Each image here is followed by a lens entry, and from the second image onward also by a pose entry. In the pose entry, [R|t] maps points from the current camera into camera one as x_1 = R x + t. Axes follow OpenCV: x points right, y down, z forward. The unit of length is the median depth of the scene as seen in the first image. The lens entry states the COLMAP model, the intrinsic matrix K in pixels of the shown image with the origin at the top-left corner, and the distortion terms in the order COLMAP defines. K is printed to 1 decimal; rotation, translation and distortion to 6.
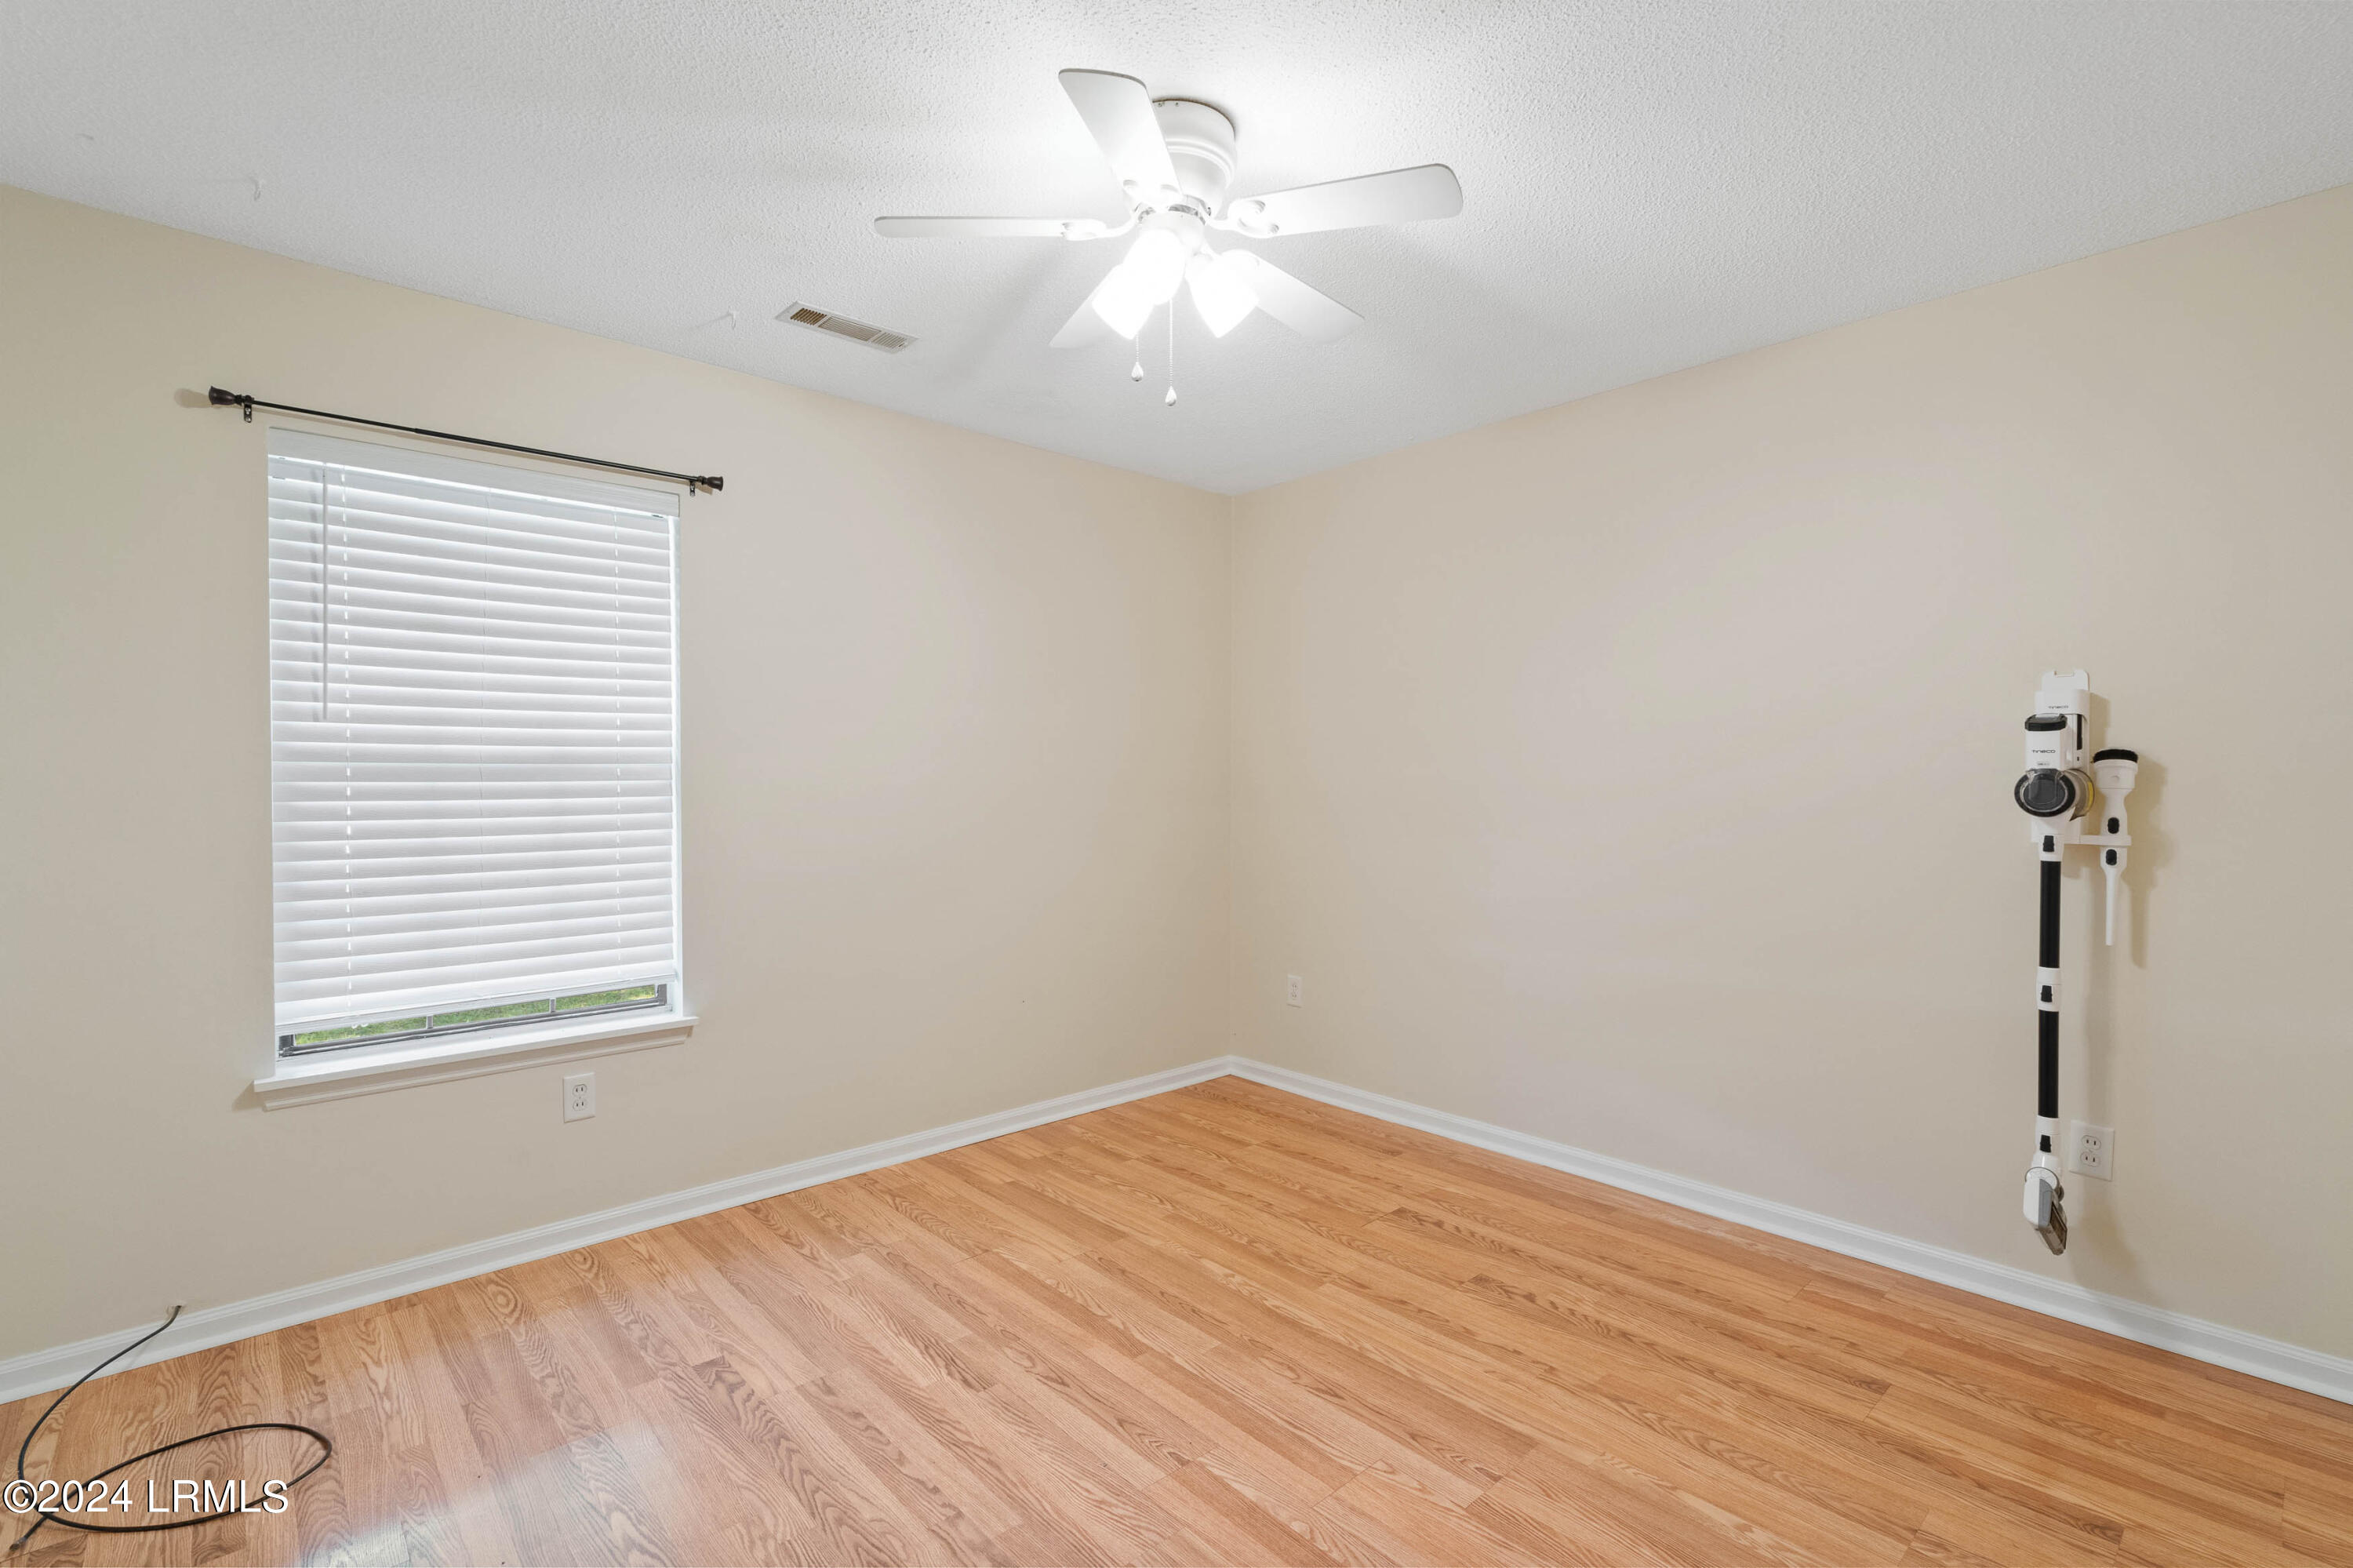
lens RADIAL K [[1075.1, 0, 1176.4], [0, 1075.1, 772.7], [0, 0, 1]] dist [-0.002002, 0.000532]
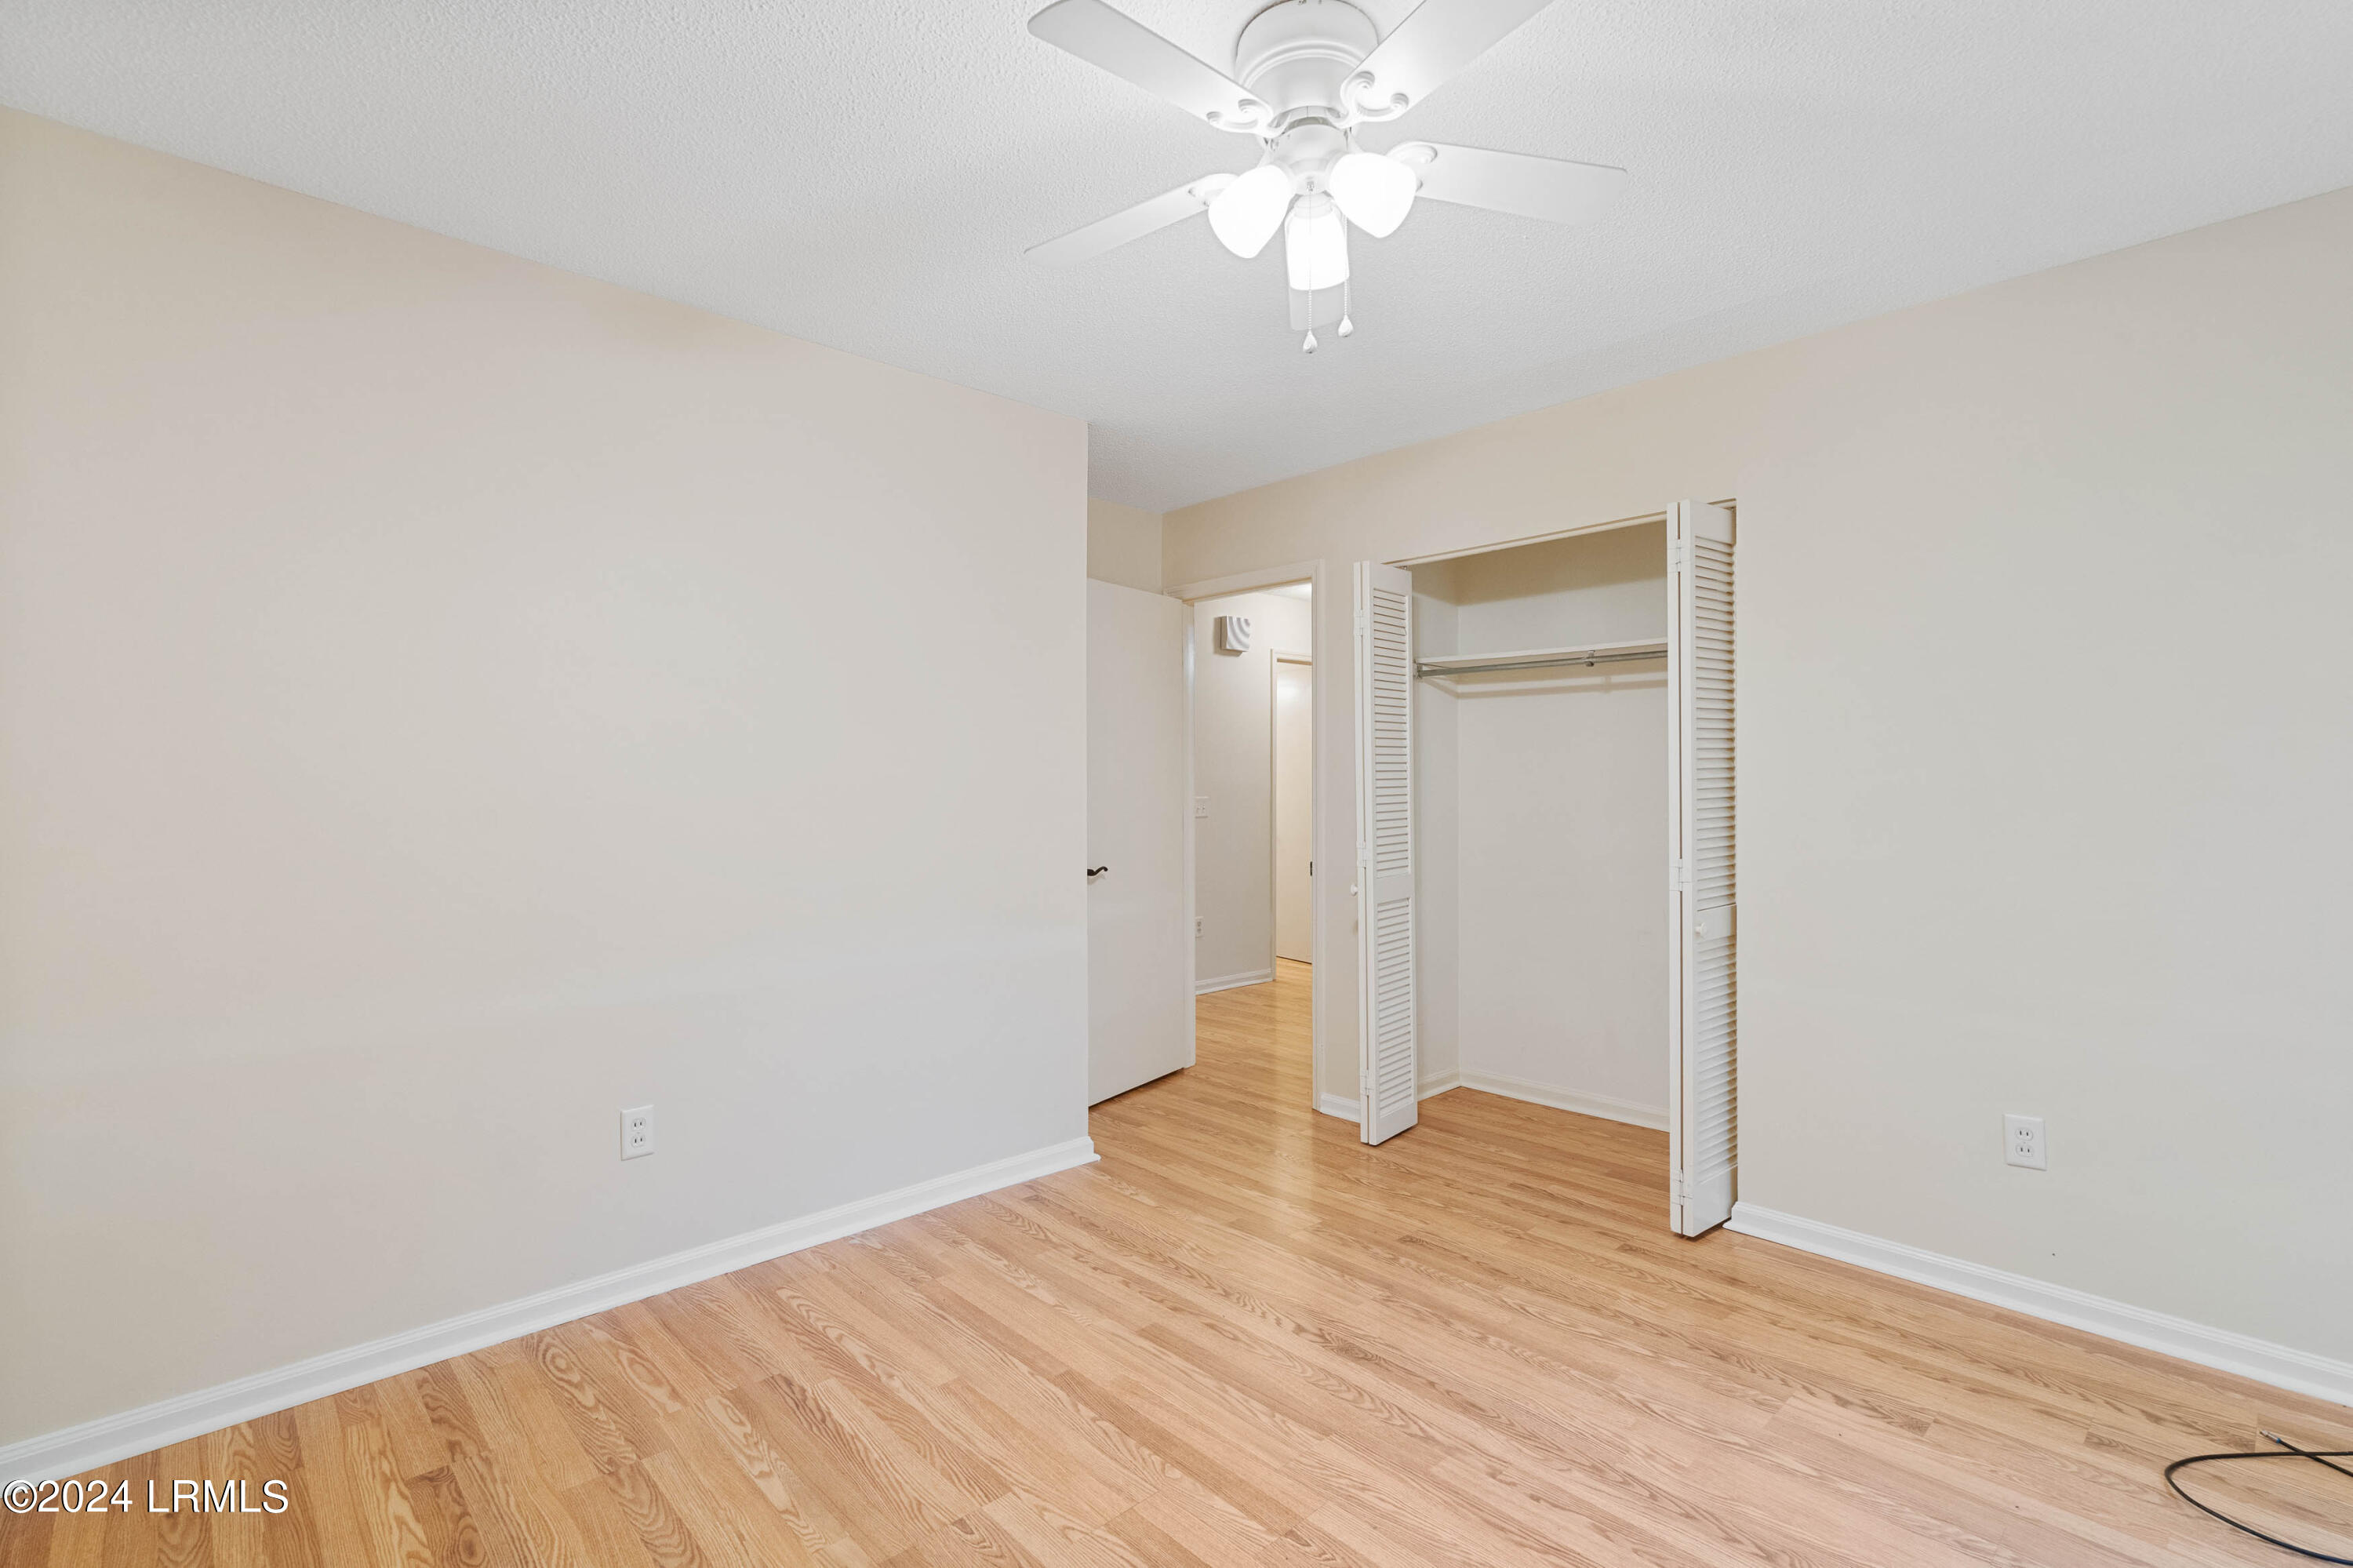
lens RADIAL K [[1075.1, 0, 1176.5], [0, 1075.1, 788.0], [0, 0, 1]] dist [-0.002002, 0.000532]
pose [[-0.999854, 0.000931, -0.017051, 0.123166], [0.001084, 0.999959, -0.008952, 0.018105], [0.017042, -0.008969, -0.999815, 1.986006]]
